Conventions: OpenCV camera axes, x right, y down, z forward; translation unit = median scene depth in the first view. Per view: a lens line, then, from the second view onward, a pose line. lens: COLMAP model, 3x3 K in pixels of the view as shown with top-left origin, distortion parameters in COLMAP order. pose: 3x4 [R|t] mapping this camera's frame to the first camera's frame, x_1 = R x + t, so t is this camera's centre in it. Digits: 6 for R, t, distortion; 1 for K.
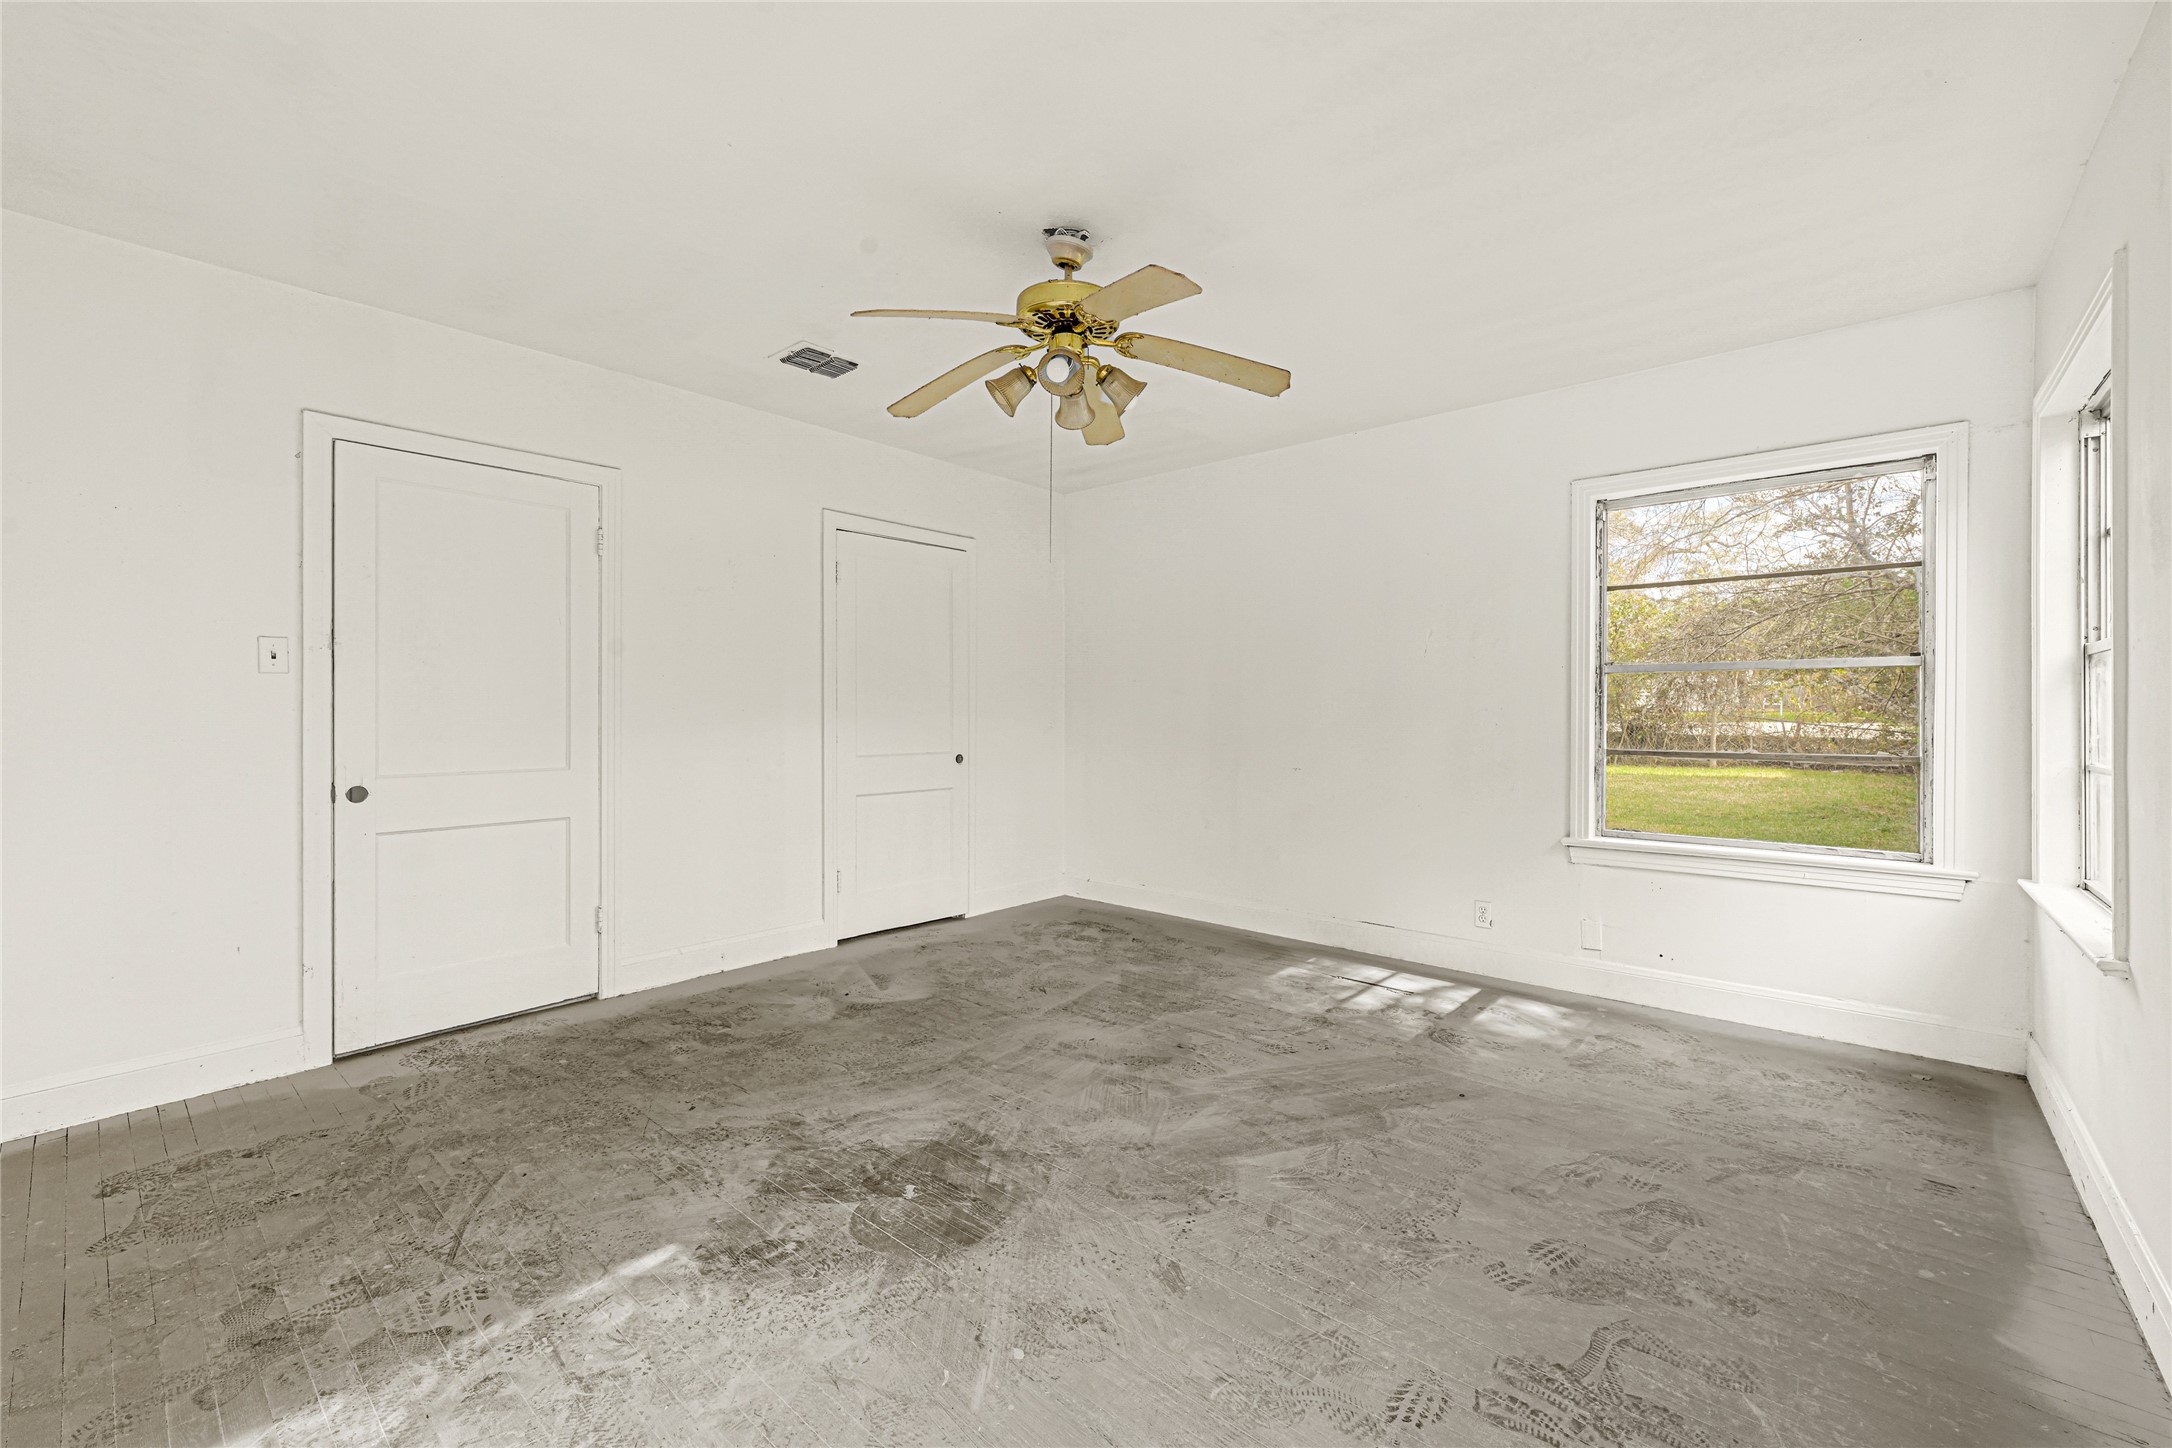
lens RADIAL K [[898.3, 0, 1089.3], [0, 898.3, 709.3], [0, 0, 1]] dist [0.000755, -0.000385]
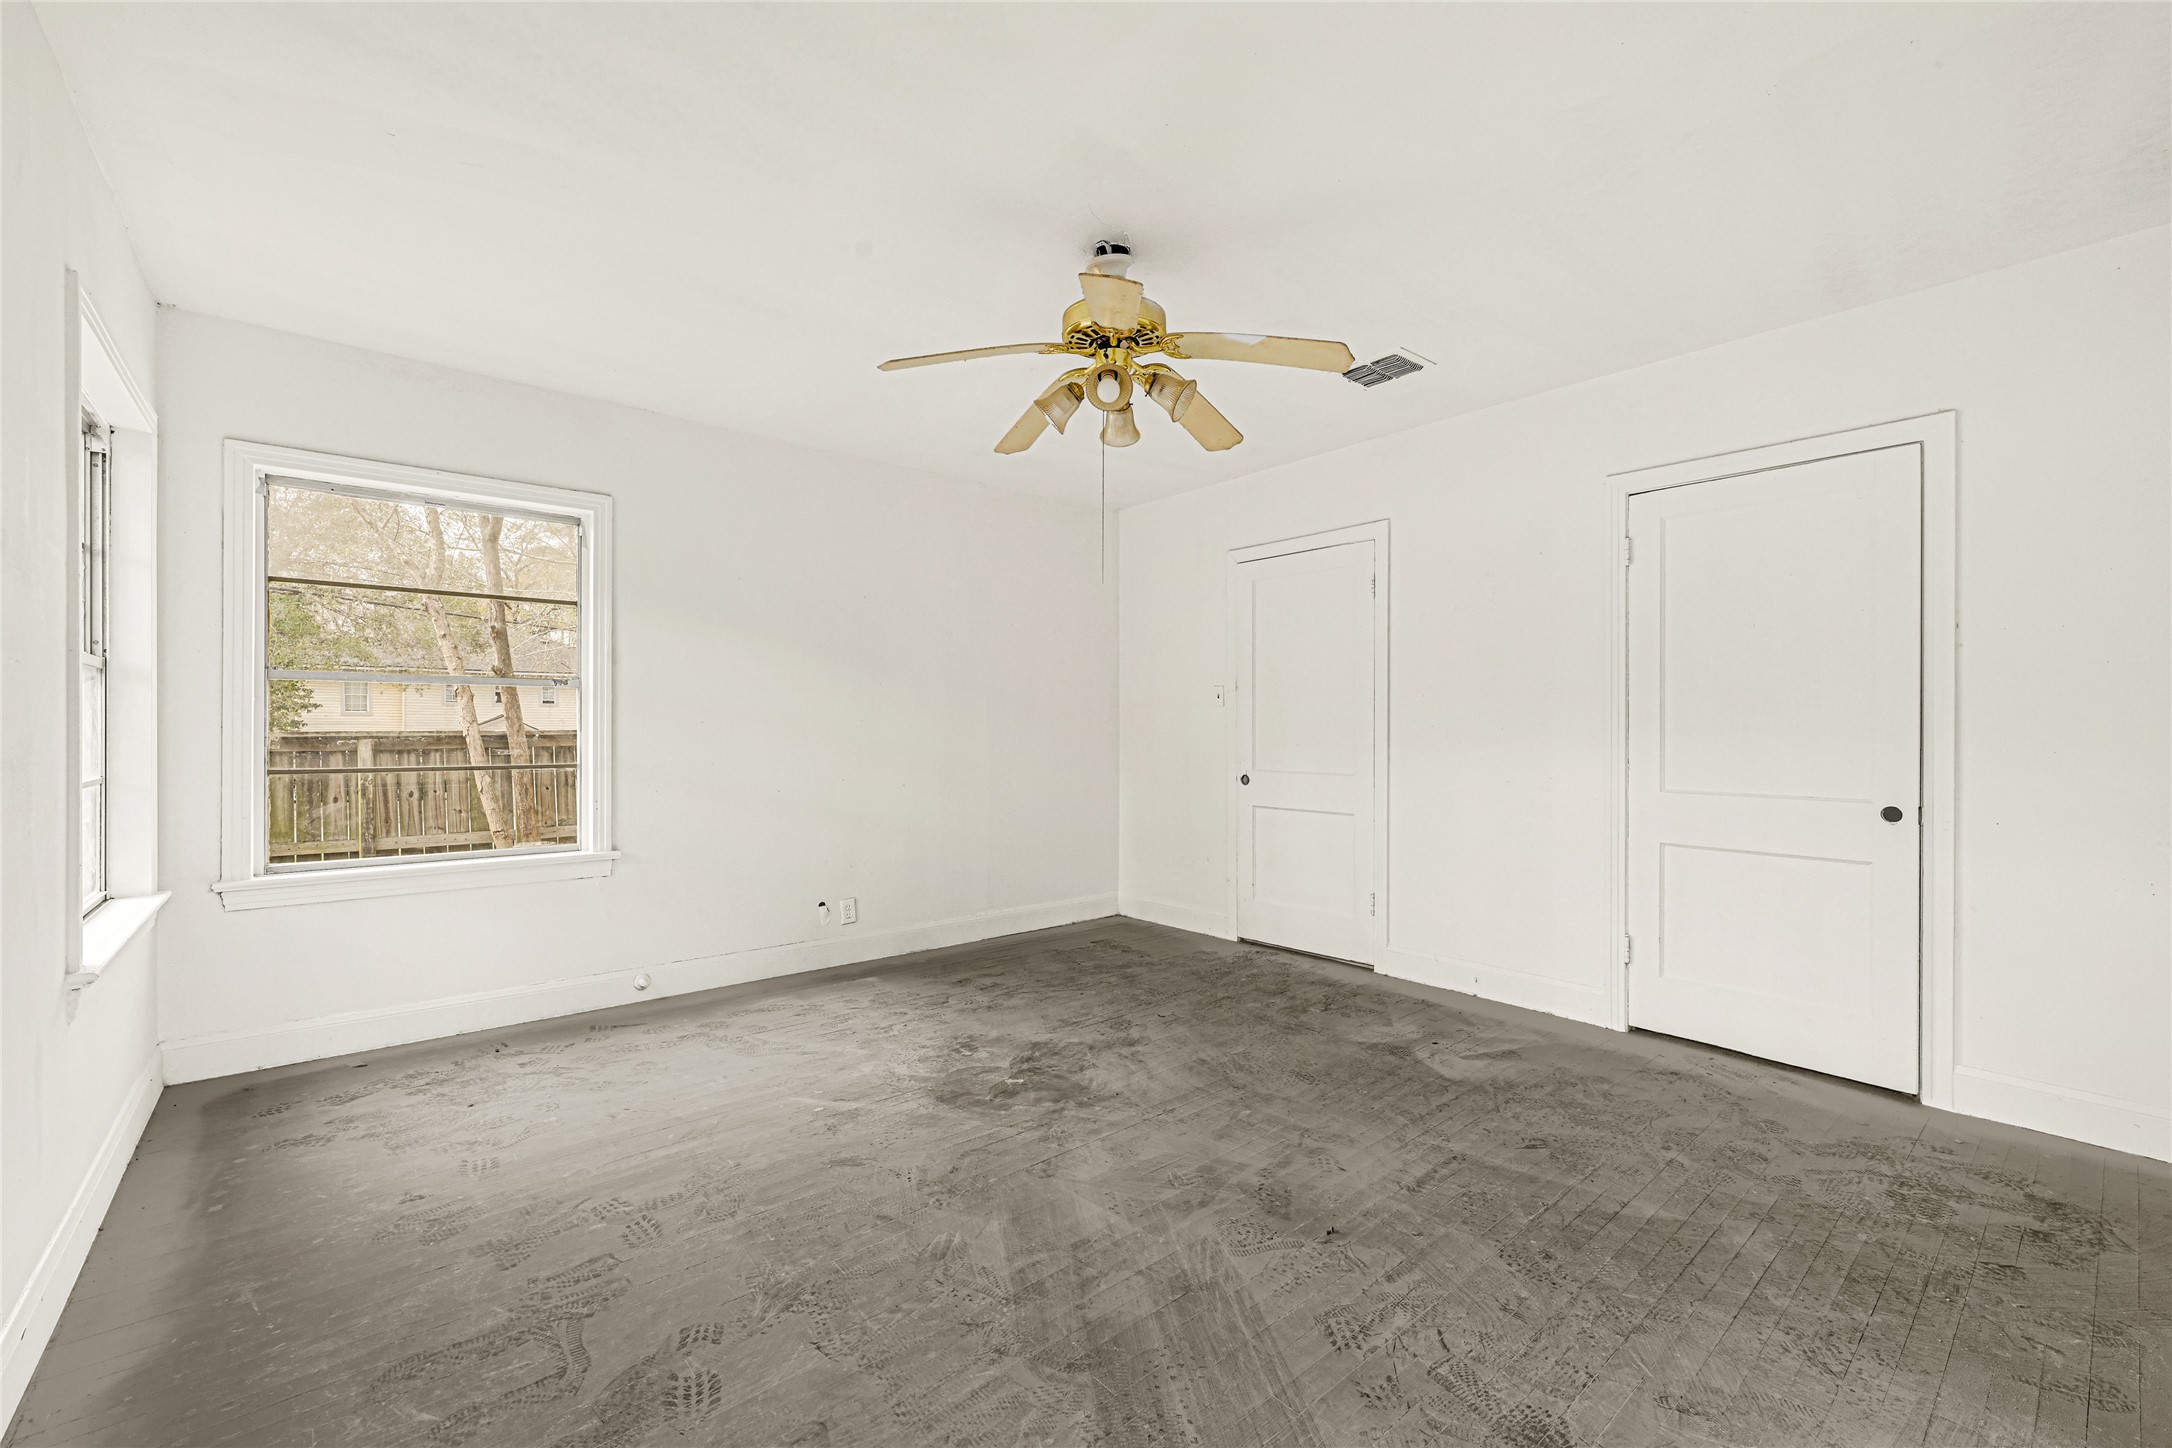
lens RADIAL K [[844.7, 0, 991.2], [0, 844.7, 727.5], [0, 0, 1]] dist [0.001206, 0.000124]
pose [[-0.192958, -0.000630, -0.981207, 0.875944], [-0.001169, 0.999999, -0.000412, 0.012002], [0.981206, 0.001068, -0.192959, 1.022337]]
